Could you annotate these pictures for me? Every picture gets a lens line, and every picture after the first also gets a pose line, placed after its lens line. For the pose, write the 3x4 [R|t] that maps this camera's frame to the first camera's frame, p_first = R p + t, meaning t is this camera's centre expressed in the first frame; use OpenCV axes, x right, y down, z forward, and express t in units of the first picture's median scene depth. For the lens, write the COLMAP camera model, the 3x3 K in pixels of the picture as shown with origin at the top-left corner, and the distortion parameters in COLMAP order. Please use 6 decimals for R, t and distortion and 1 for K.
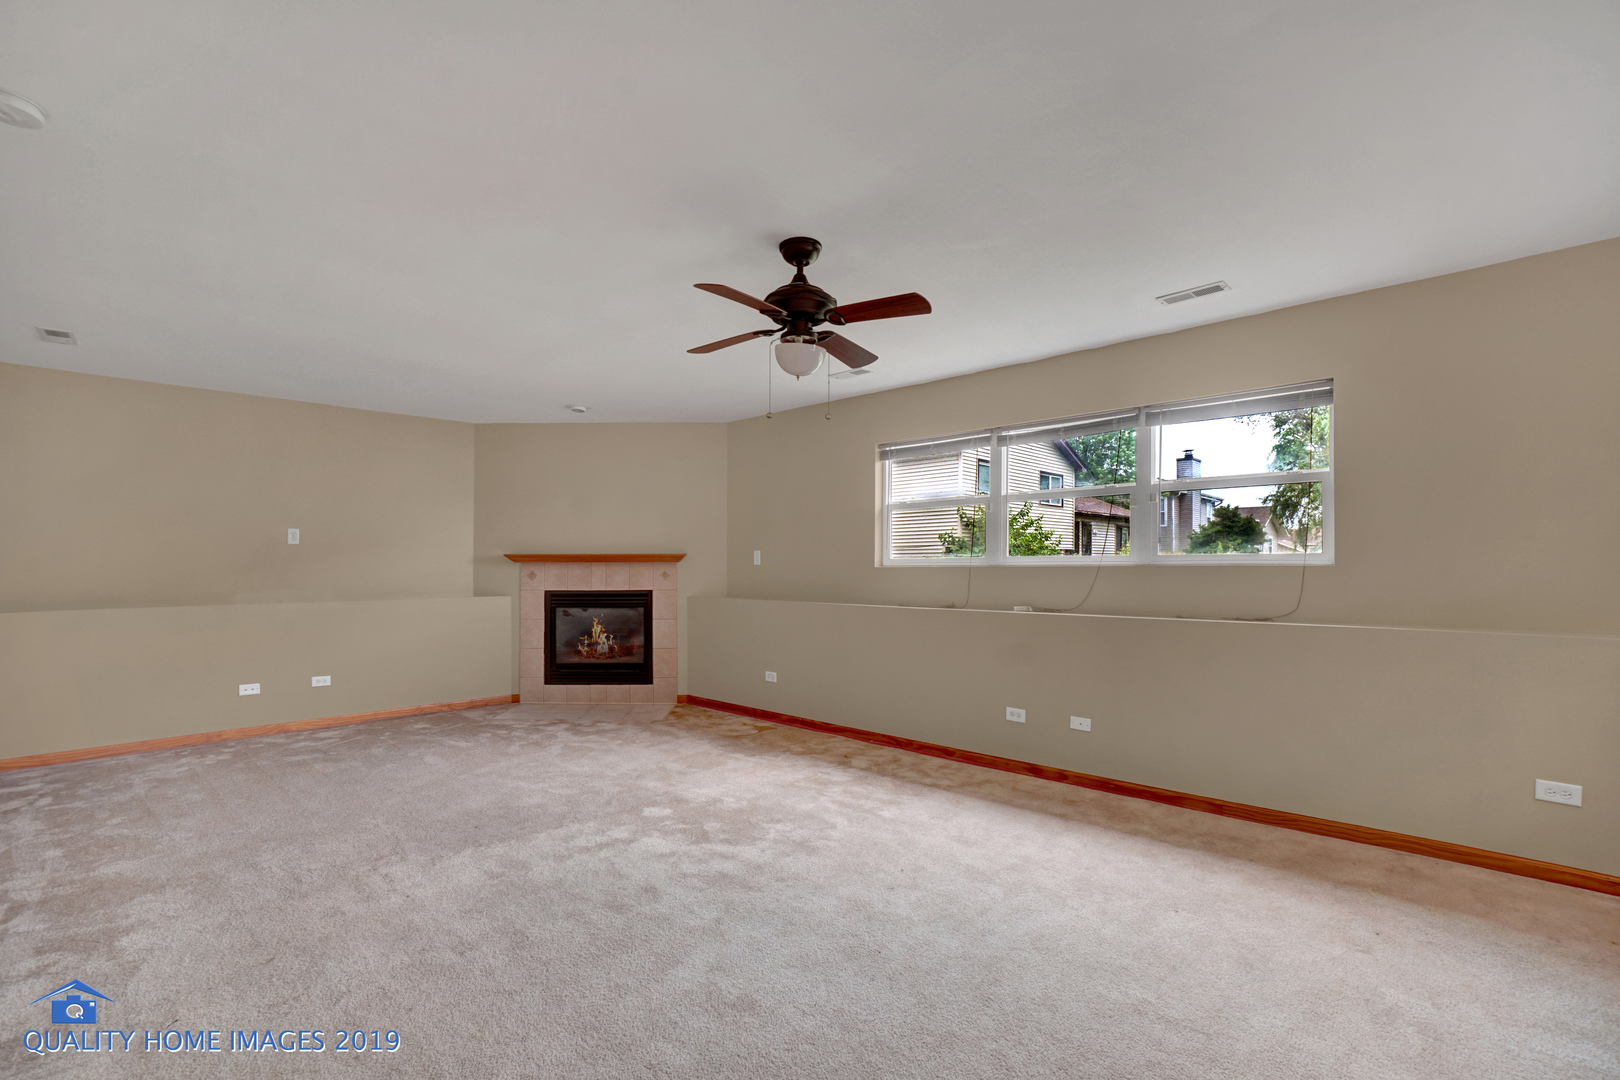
lens RADIAL K [[728.6, 0, 815.3], [0, 728.6, 539.3], [0, 0, 1]] dist [-0.018152, 0.000387]
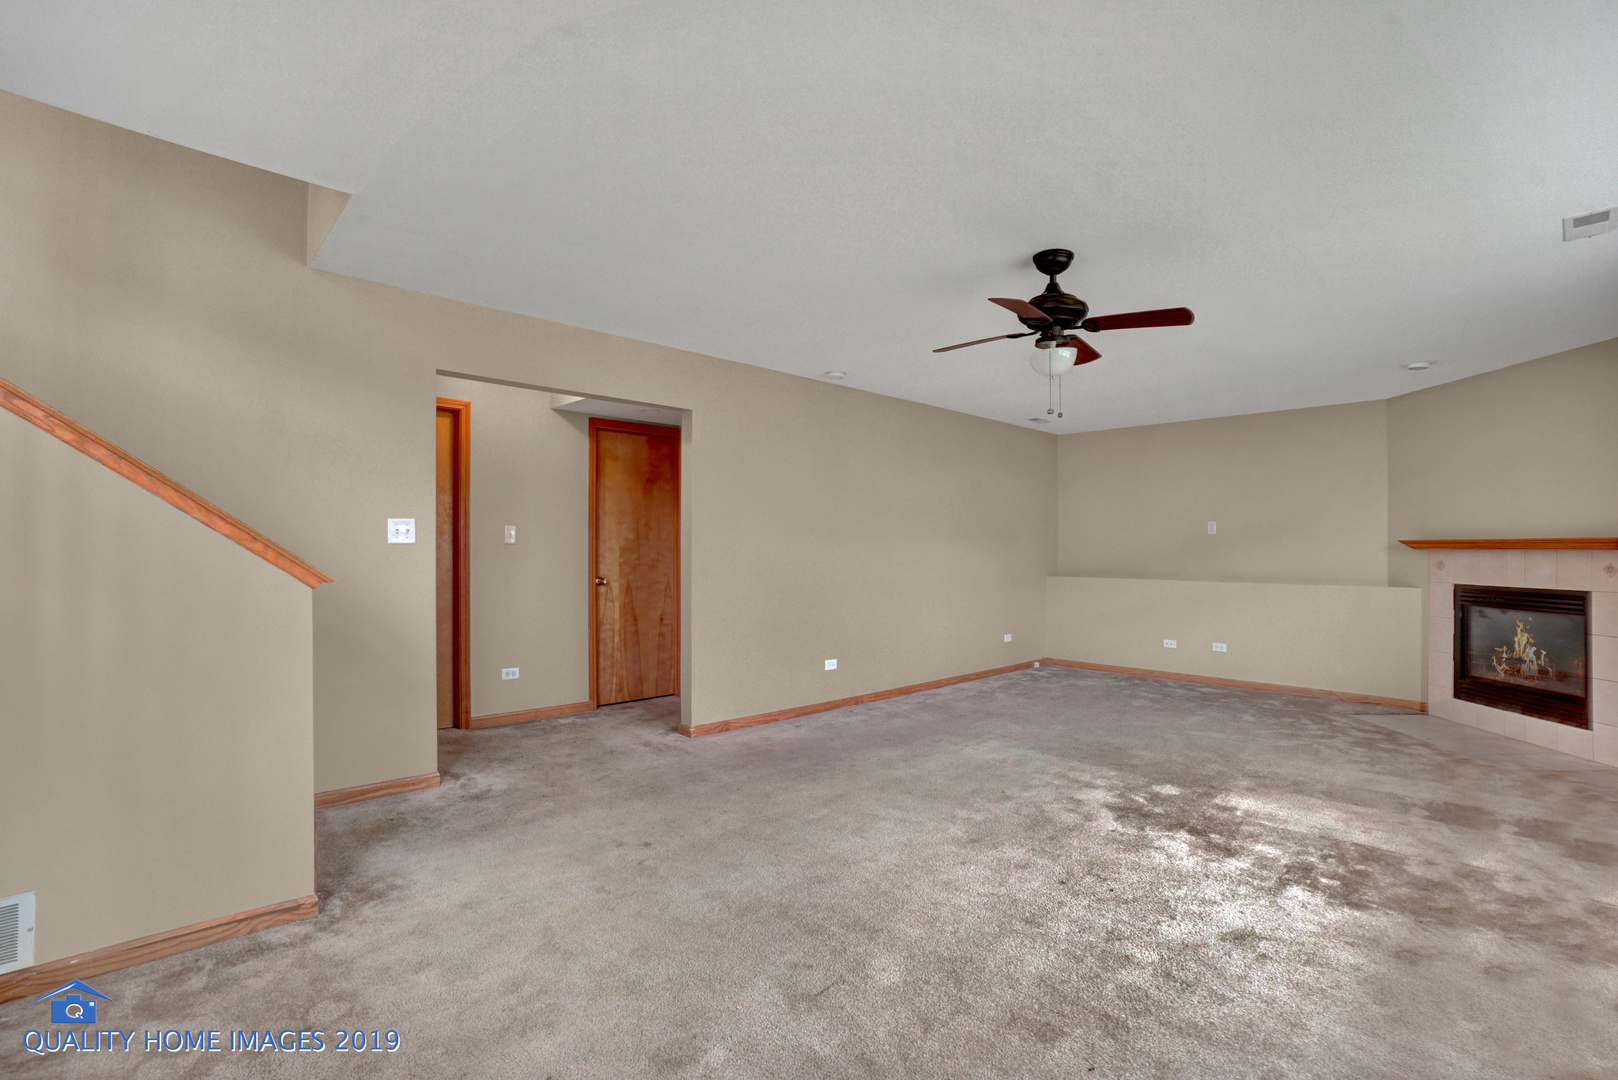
lens RADIAL K [[727.7, 0, 814.3], [0, 727.7, 539.3], [0, 0, 1]] dist [-0.018152, 0.000387]
pose [[-0.028621, -0.011360, -0.999526, 0.464271], [0.025792, 0.999594, -0.012099, 0.011315], [0.999258, -0.026126, -0.028316, 0.303230]]
